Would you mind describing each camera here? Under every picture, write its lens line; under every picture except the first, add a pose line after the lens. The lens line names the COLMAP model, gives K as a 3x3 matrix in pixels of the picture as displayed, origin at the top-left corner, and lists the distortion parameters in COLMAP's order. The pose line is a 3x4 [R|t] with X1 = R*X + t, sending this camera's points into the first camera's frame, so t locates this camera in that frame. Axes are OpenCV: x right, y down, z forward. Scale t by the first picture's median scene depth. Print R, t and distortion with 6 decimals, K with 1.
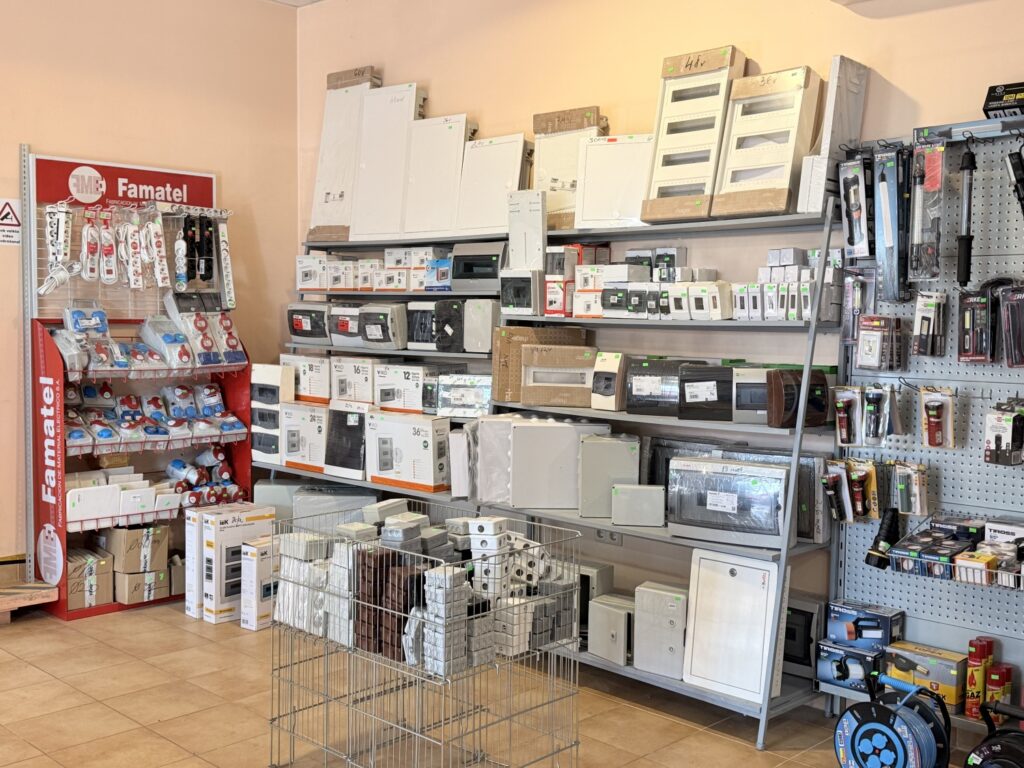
lens RADIAL K [[1101.4, 0, 512.0], [0, 1101.4, 384.0], [0, 0, 1]] dist [0.197674, -0.440126]
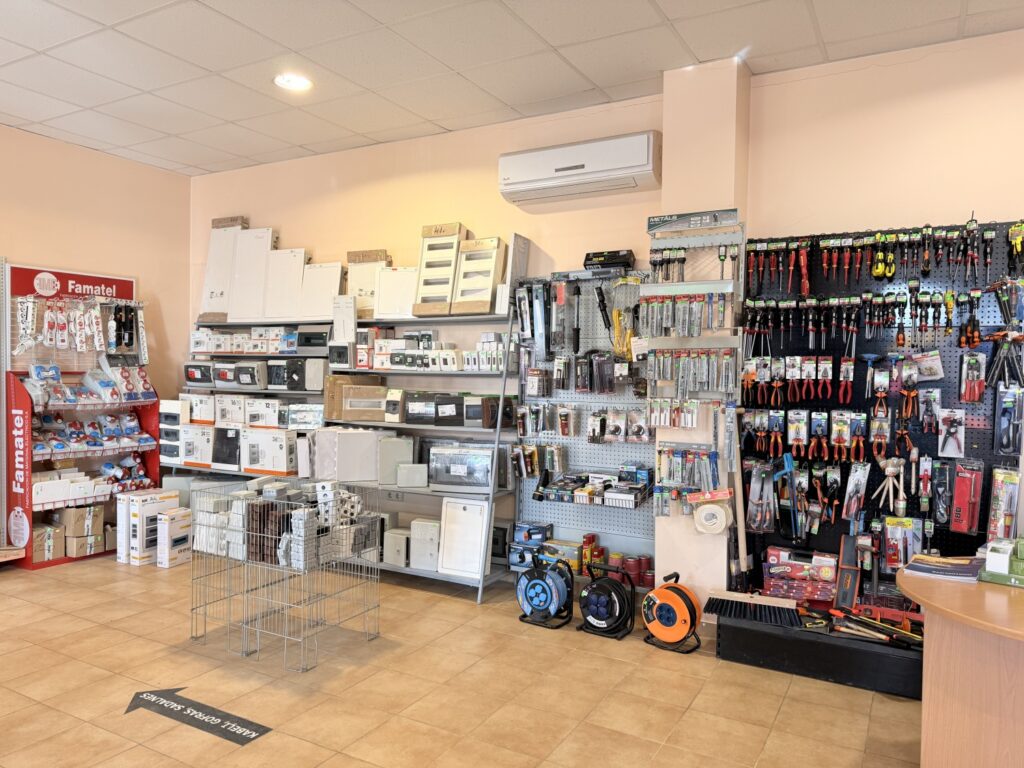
lens RADIAL K [[704.2, 0, 516.8], [0, 704.2, 385.7], [0, 0, 1]] dist [0.104986, -0.123163]
pose [[0.965490, -0.007192, 0.260339, -0.018042], [0.017567, 0.999140, -0.037547, 0.011734], [-0.259846, 0.040825, 0.964787, -0.138123]]
